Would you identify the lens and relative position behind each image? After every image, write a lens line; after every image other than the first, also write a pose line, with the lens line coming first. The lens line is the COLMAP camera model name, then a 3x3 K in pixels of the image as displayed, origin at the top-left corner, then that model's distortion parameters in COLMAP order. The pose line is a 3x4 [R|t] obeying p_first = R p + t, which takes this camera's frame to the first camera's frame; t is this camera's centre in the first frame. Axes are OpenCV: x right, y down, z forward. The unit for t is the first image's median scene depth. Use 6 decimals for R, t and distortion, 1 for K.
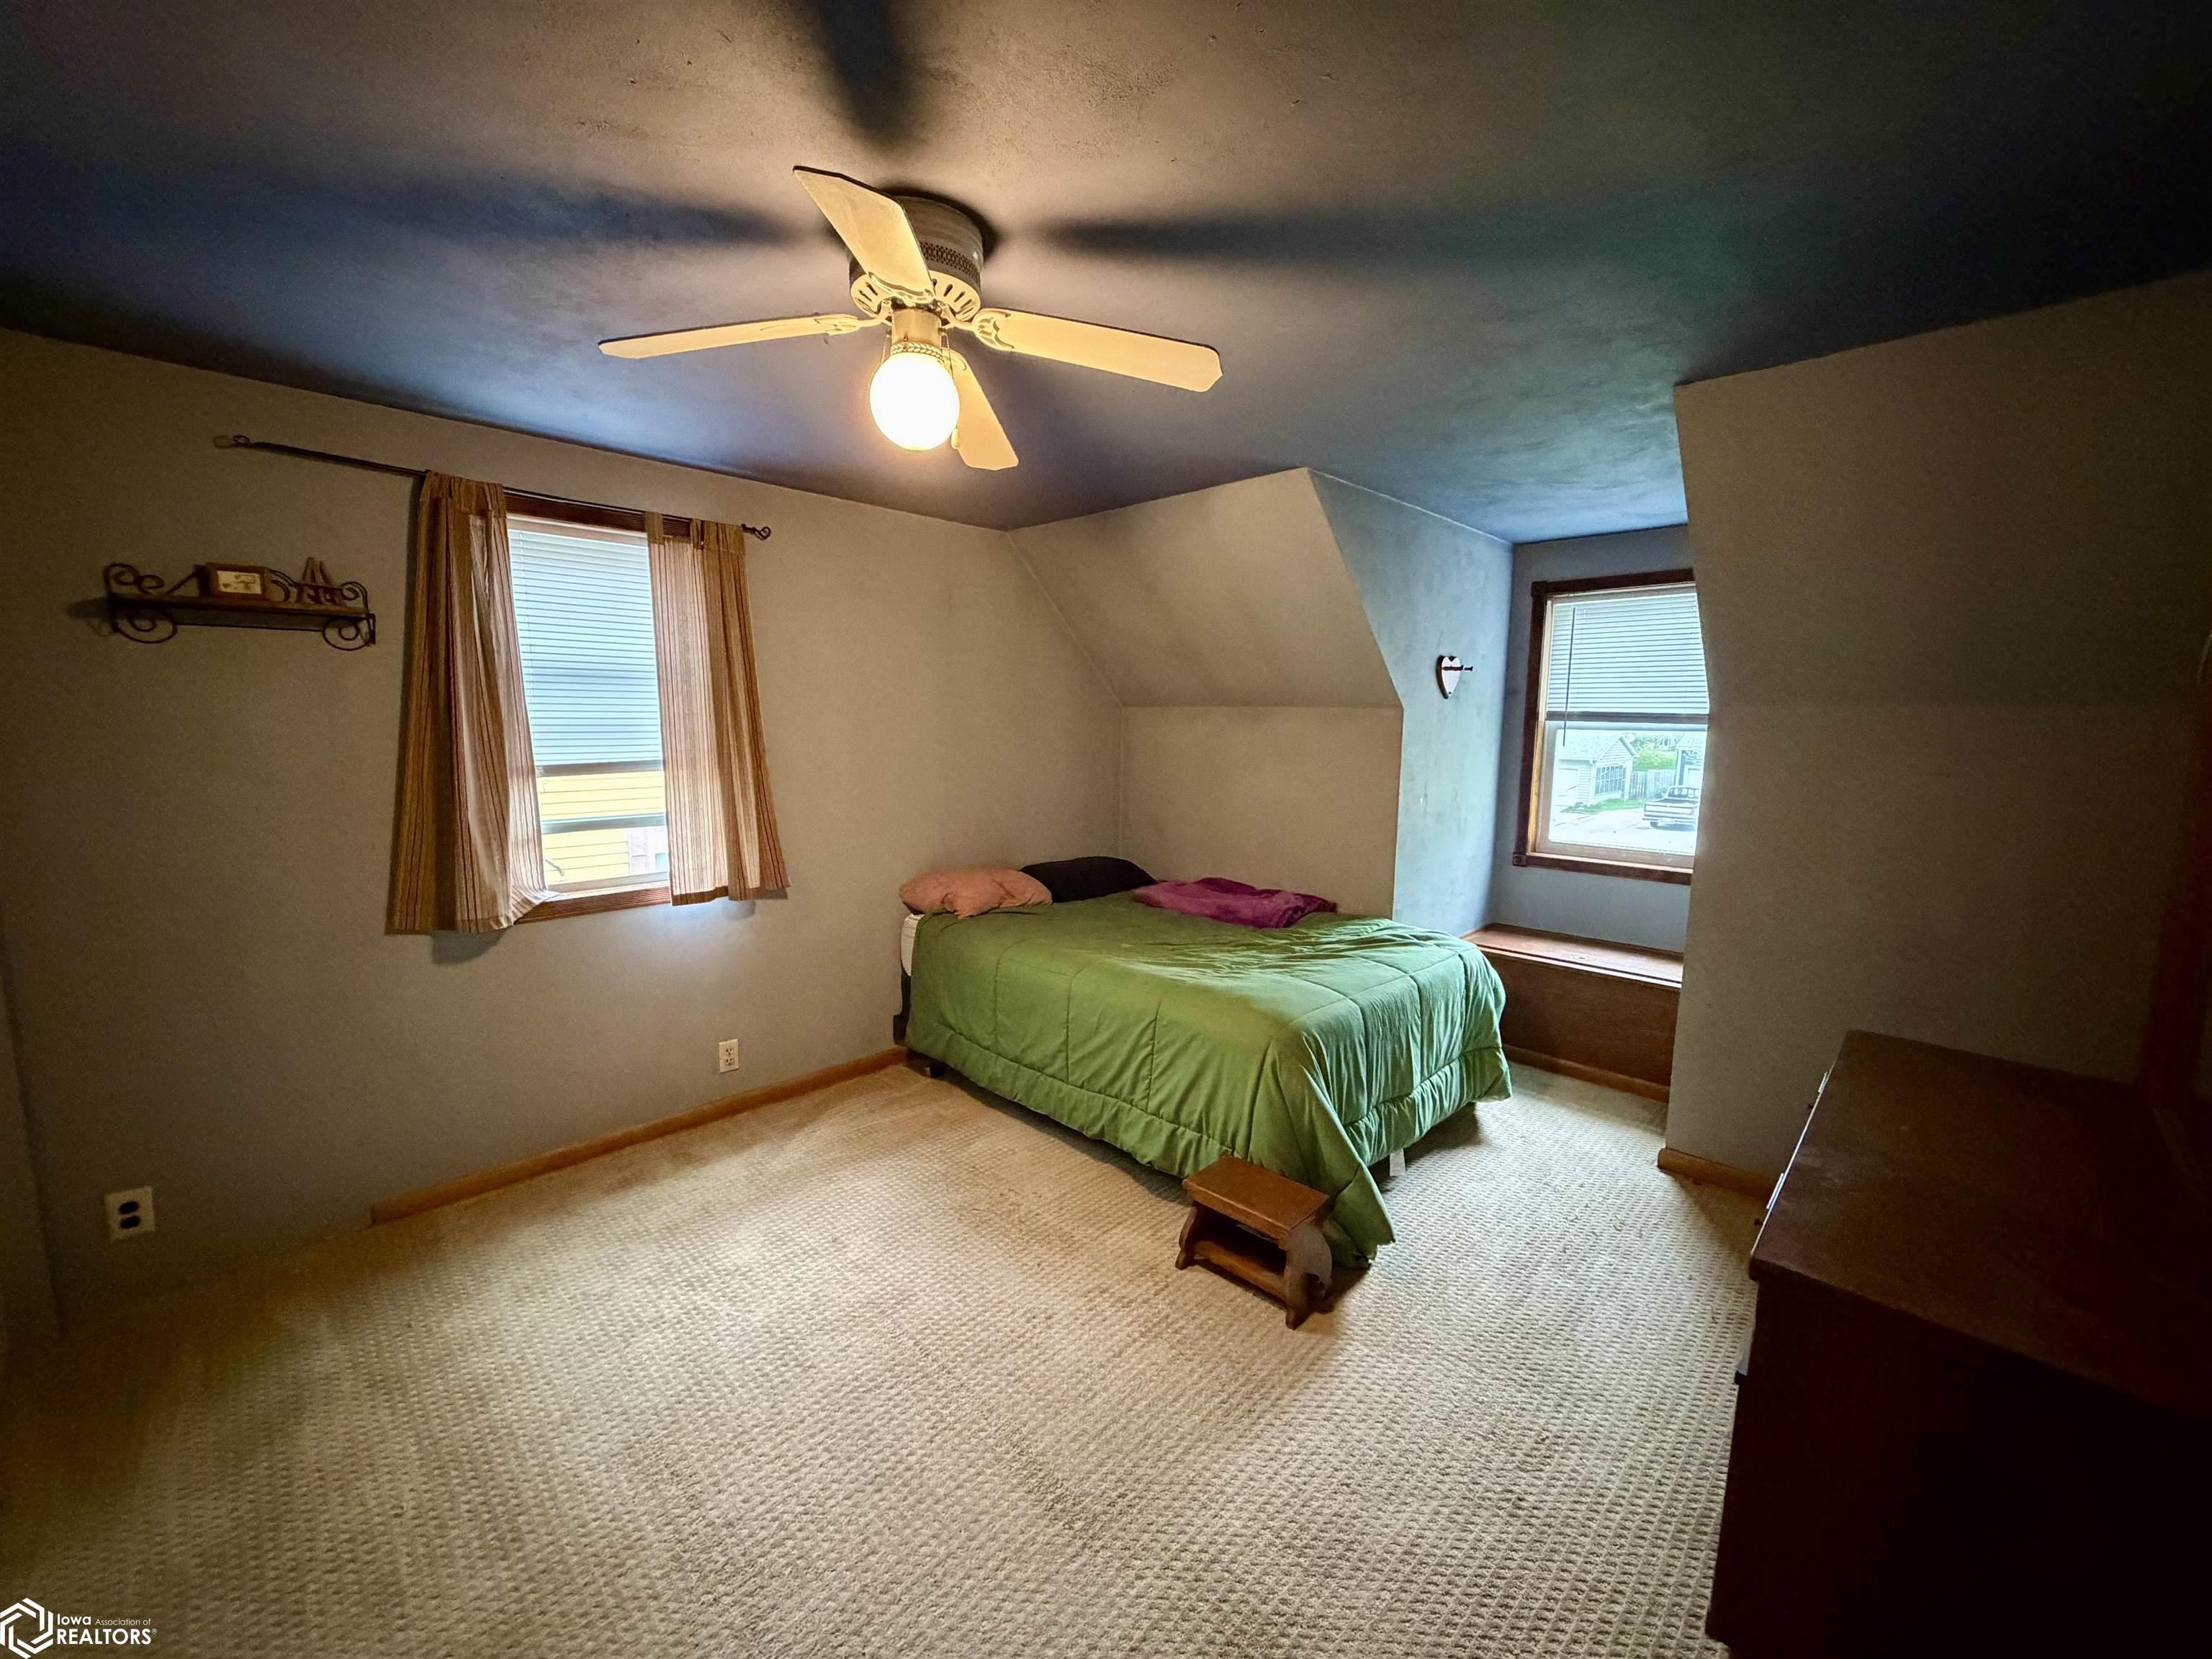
lens RADIAL K [[879.3, 0, 1100.9], [0, 879.3, 835.7], [0, 0, 1]] dist [-0.002255, 0.000230]
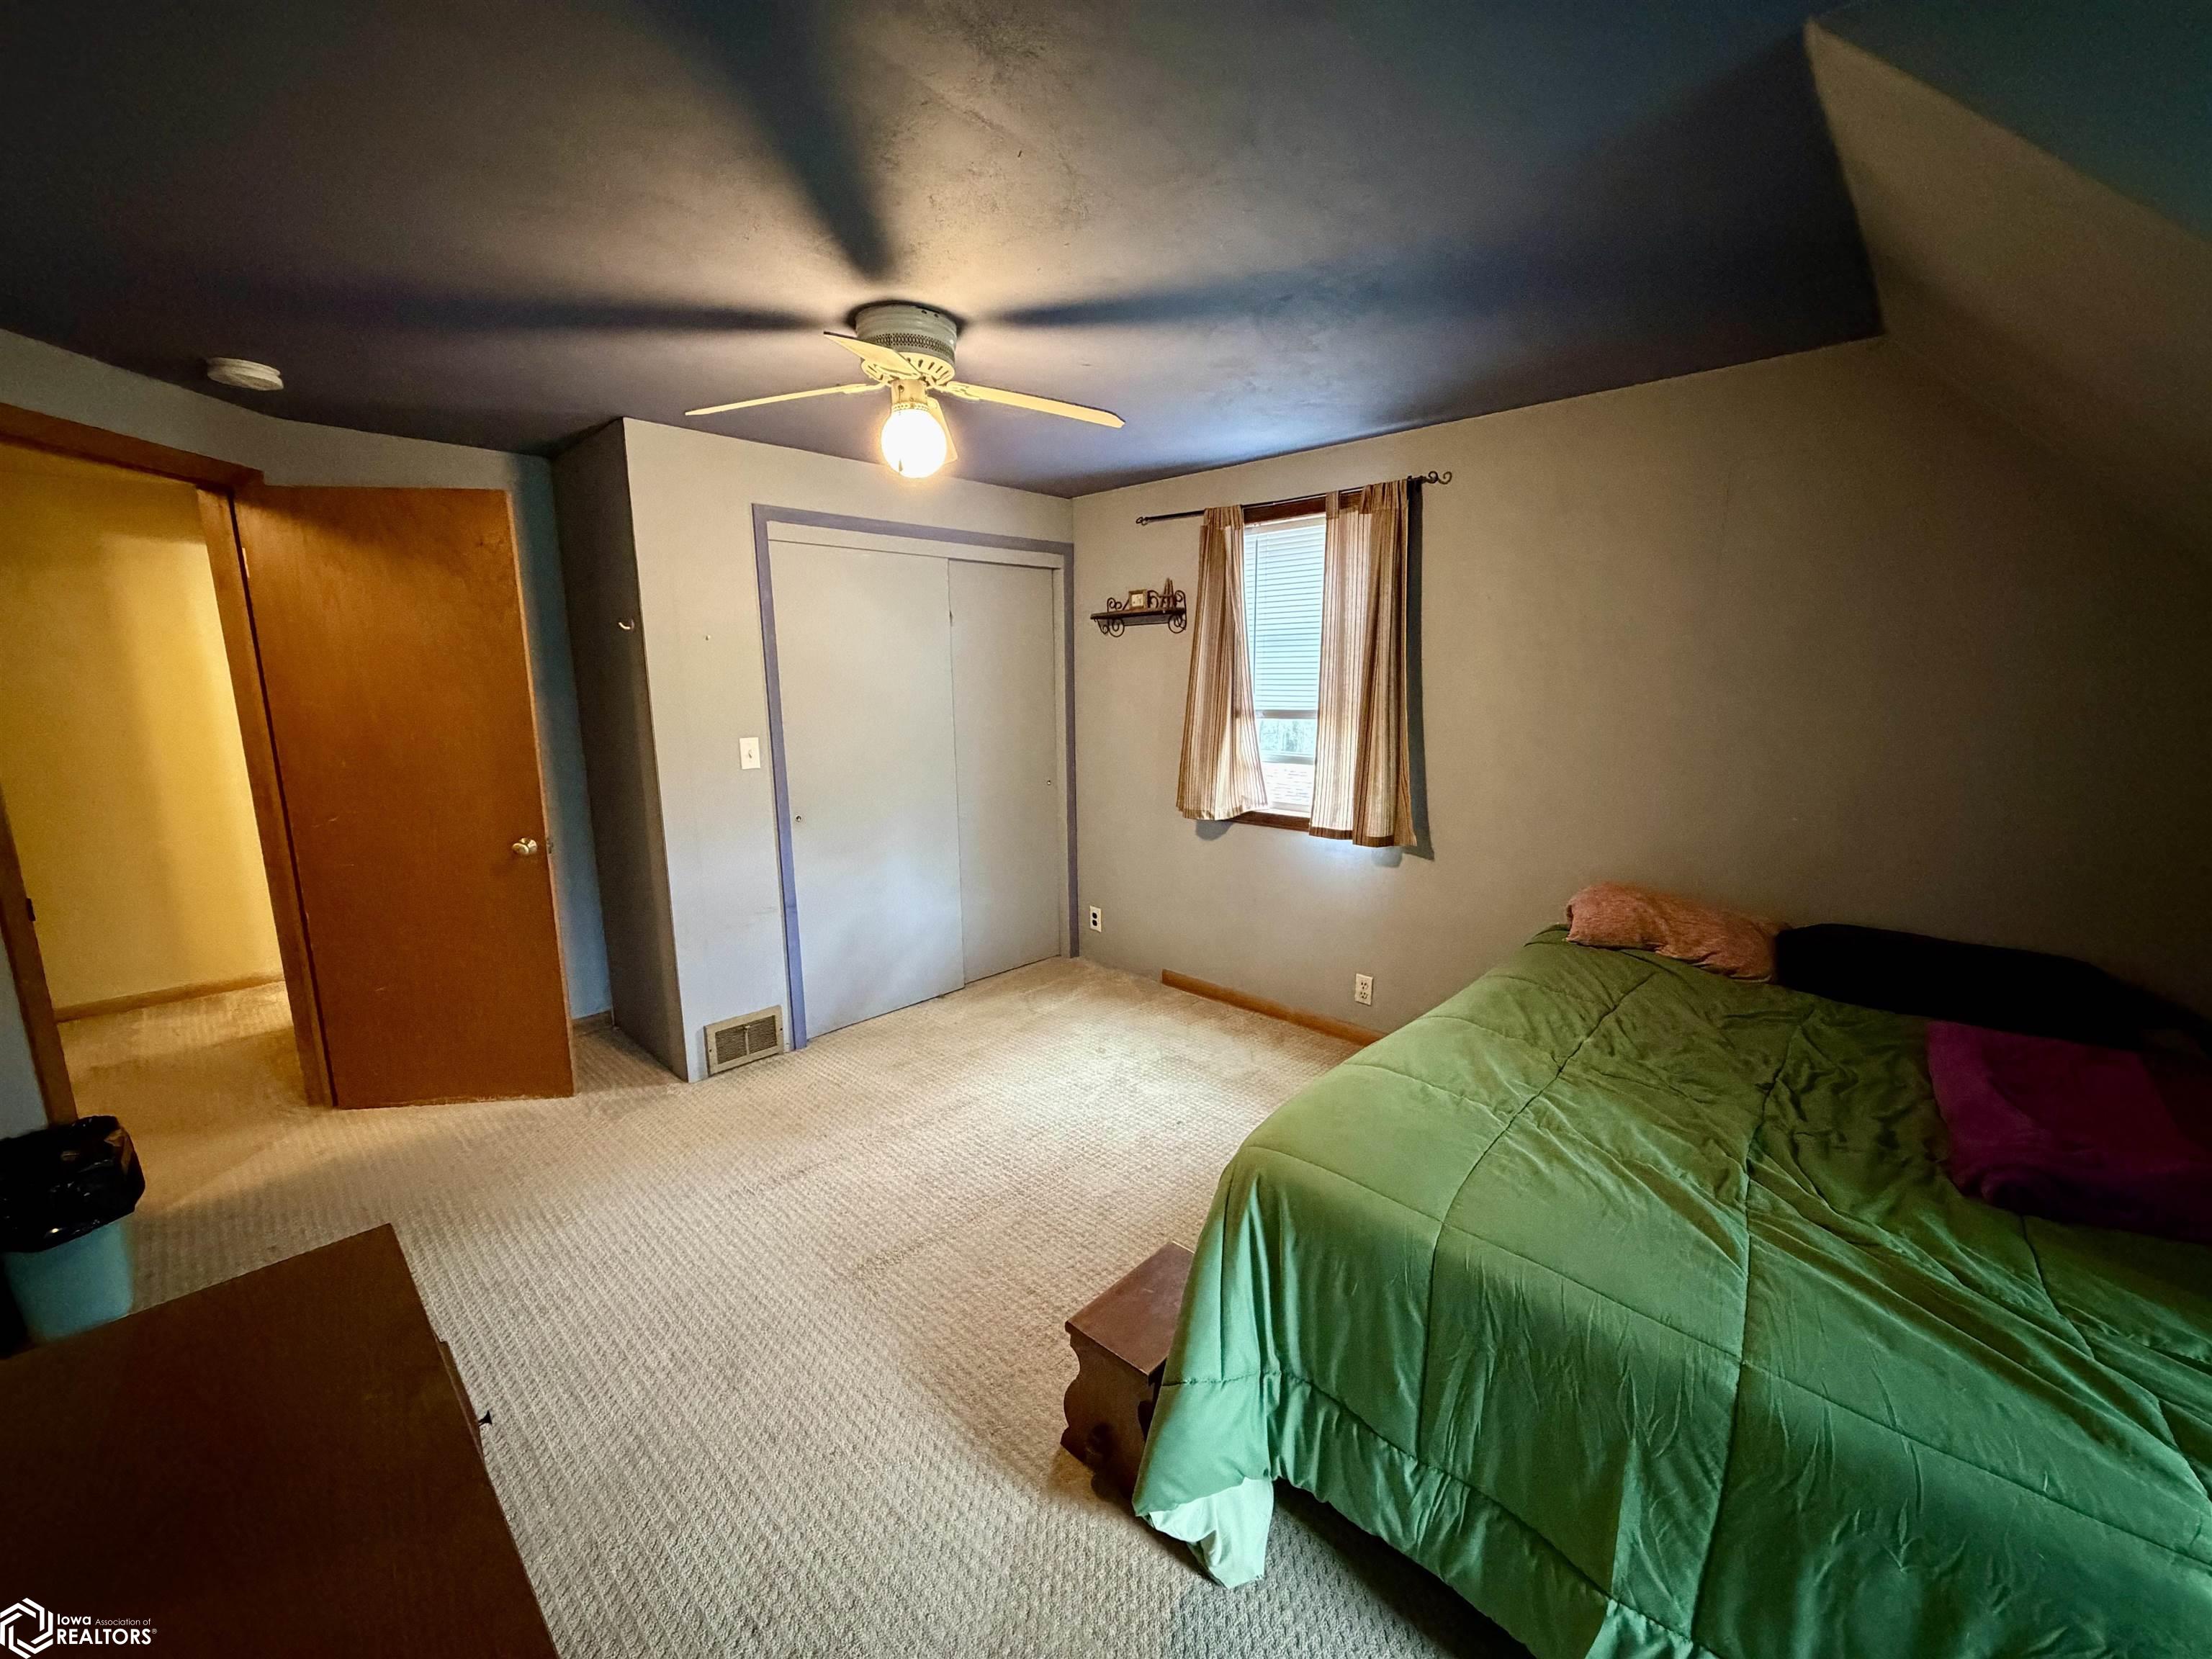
lens RADIAL K [[879.3, 0, 1100.3], [0, 879.3, 835.5], [0, 0, 1]] dist [-0.002255, 0.000230]
pose [[0.005793, 0.170410, -0.985356, 0.706291], [-0.129351, 0.977222, 0.168243, -0.085609], [0.991582, 0.126482, 0.027704, 0.736880]]
